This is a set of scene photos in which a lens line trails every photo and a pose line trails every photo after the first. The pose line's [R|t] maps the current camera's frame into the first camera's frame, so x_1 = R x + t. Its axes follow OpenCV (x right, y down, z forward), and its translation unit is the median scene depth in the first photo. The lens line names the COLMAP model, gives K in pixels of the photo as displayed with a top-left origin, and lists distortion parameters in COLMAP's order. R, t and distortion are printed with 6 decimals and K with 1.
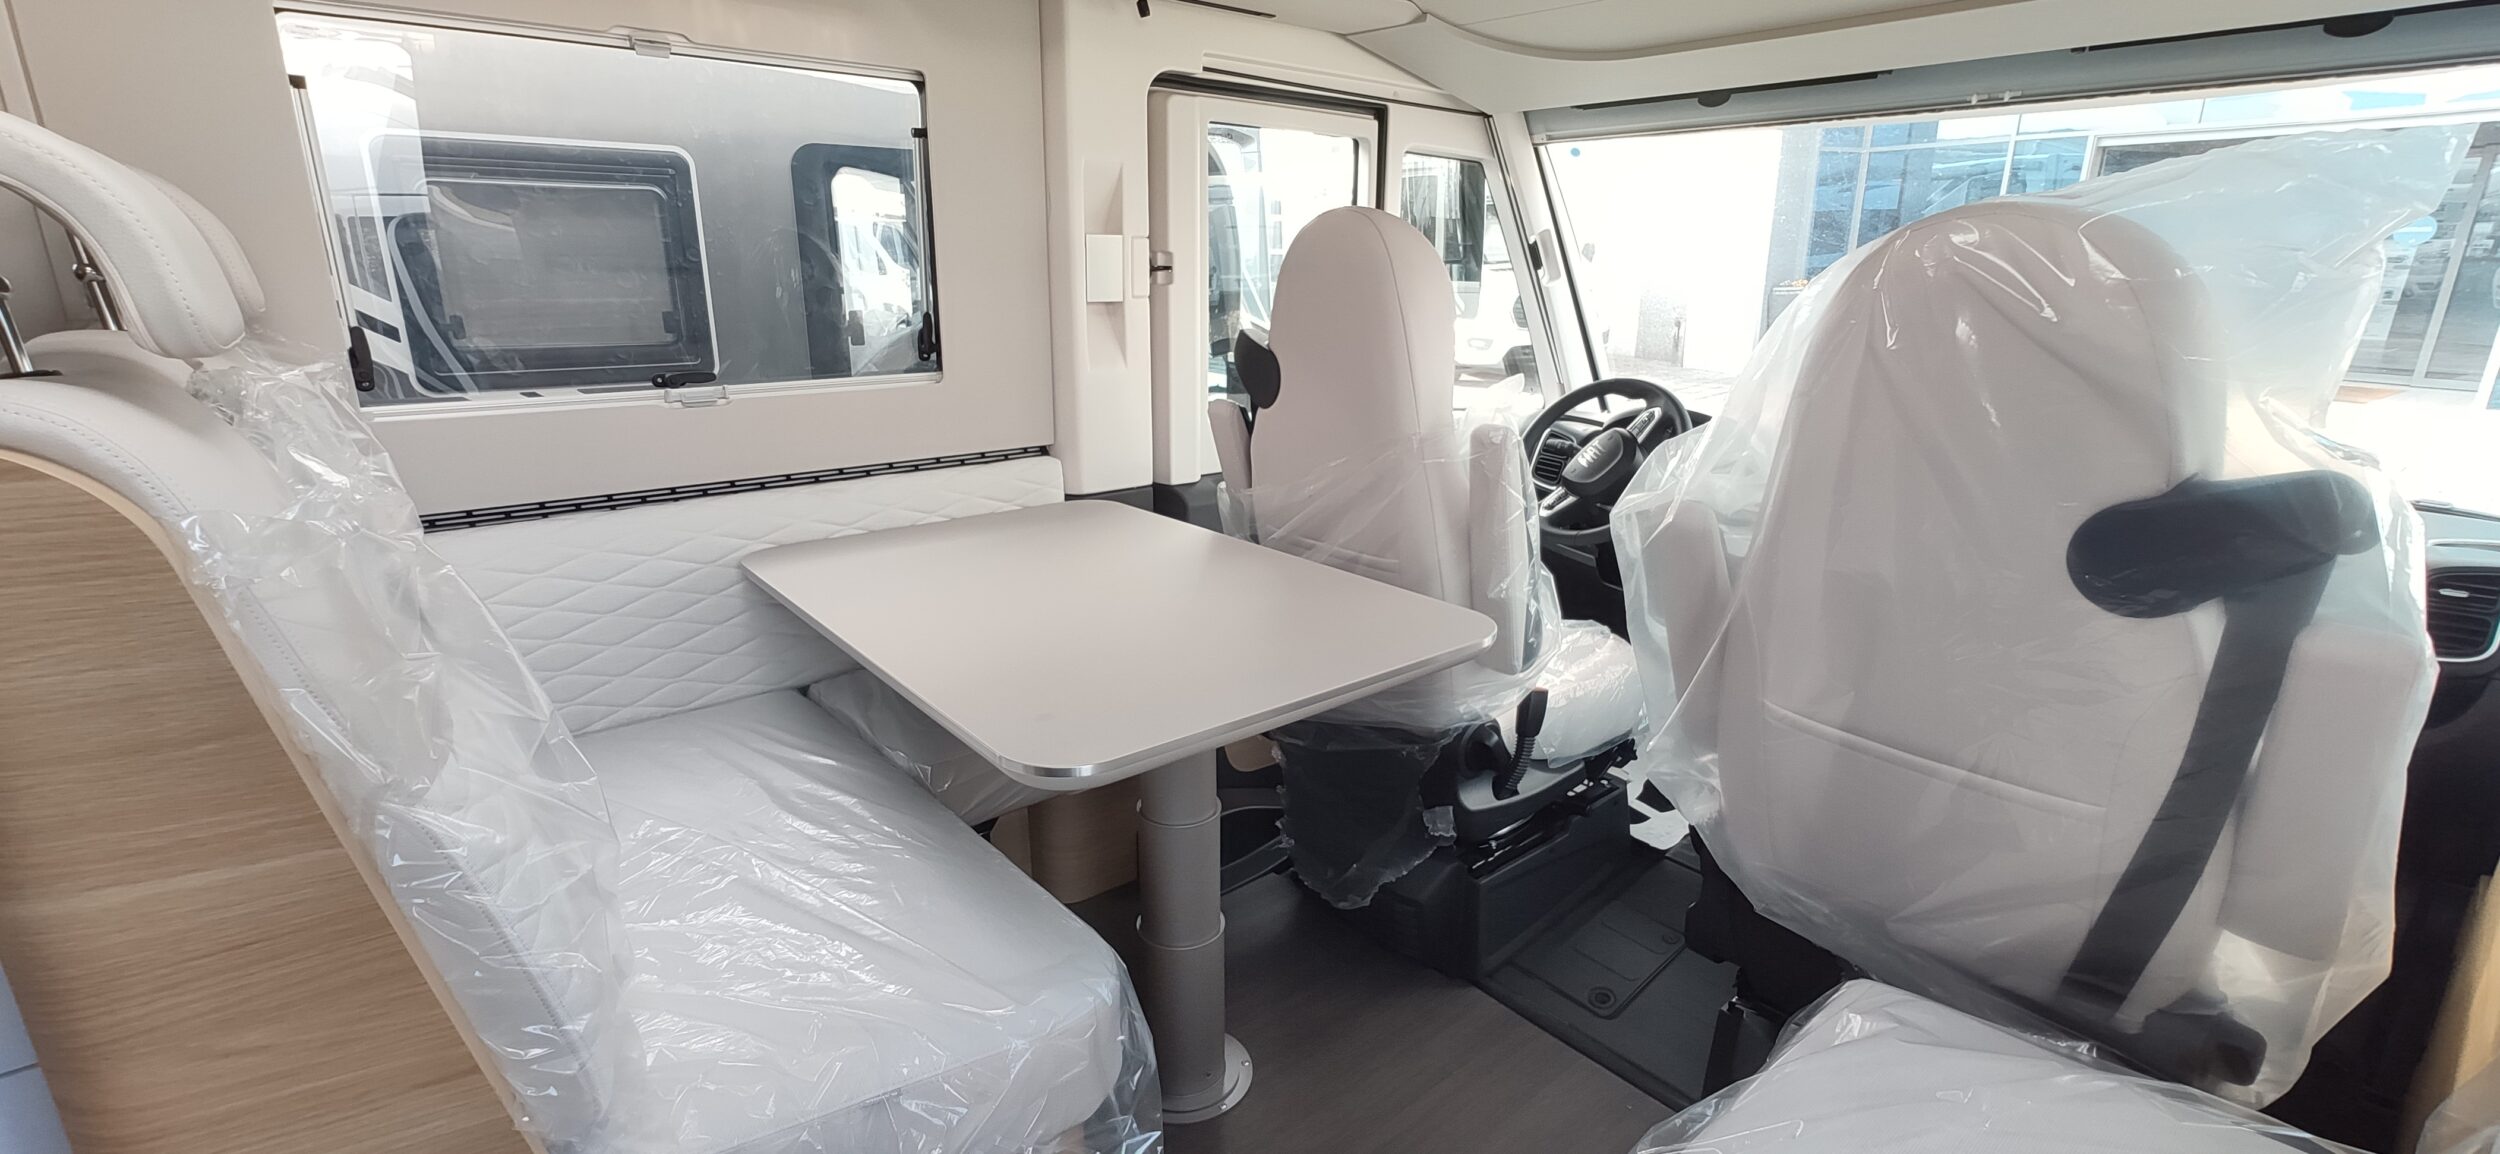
lens RADIAL K [[1085.2, 0, 1262.3], [0, 1085.2, 577.9], [0, 0, 1]] dist [-0.024453, 0.012907]
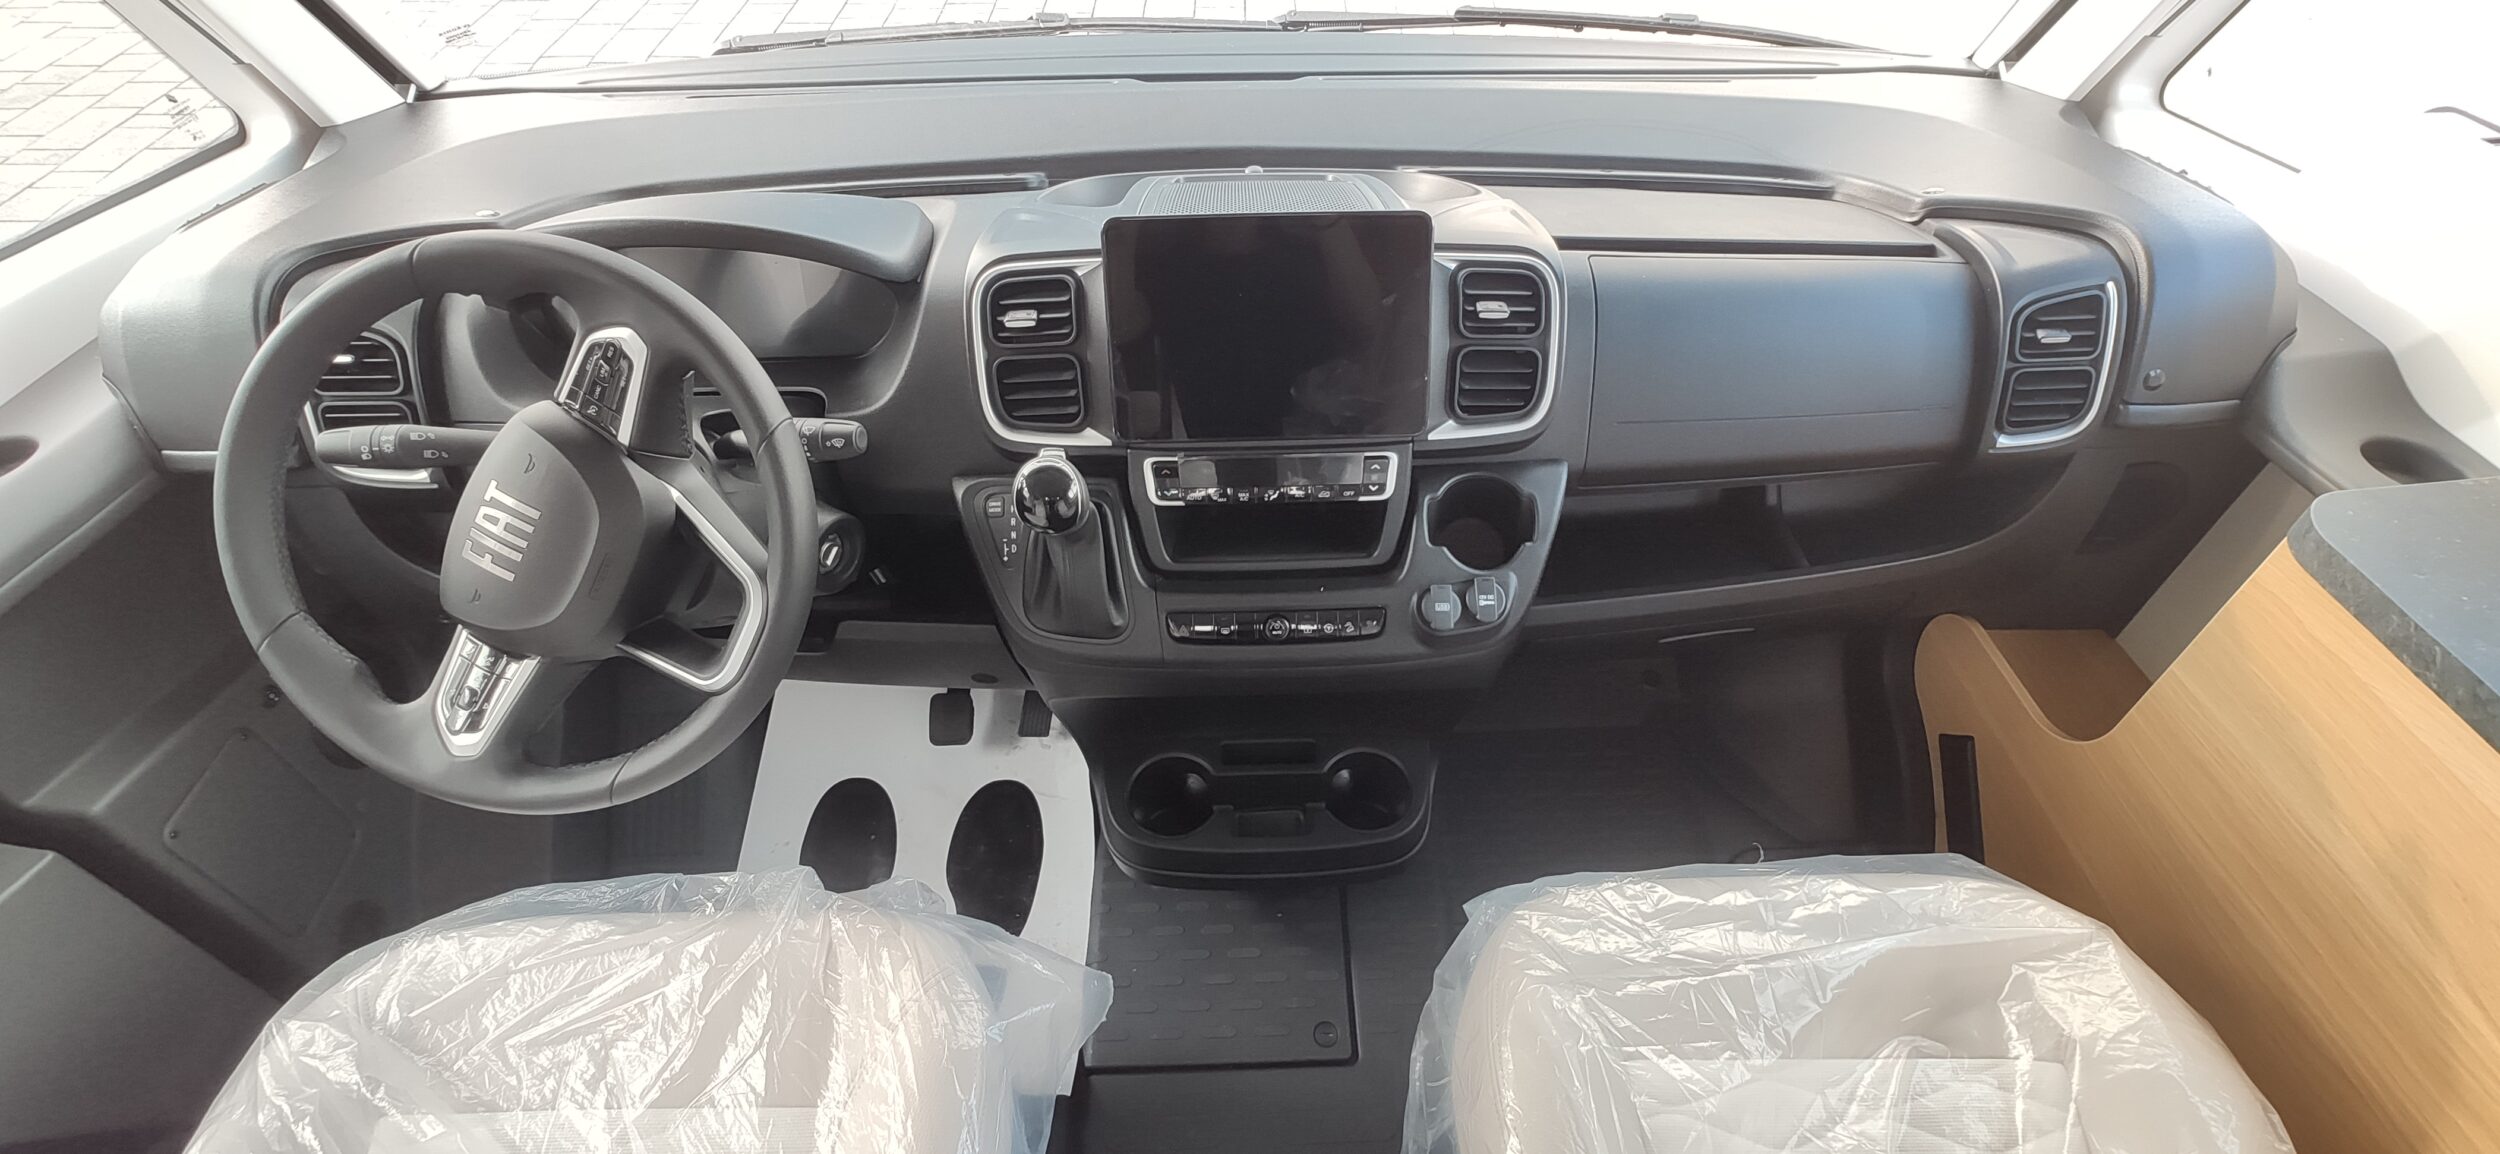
lens RADIAL K [[1085.2, 0, 1262.3], [0, 1085.2, 577.9], [0, 0, 1]] dist [-0.024453, 0.012907]
pose [[0.602005, -0.549792, 0.579067, 0.302299], [0.232008, 0.814351, 0.531983, -0.259847], [-0.764043, -0.185908, 0.617799, 0.766208]]
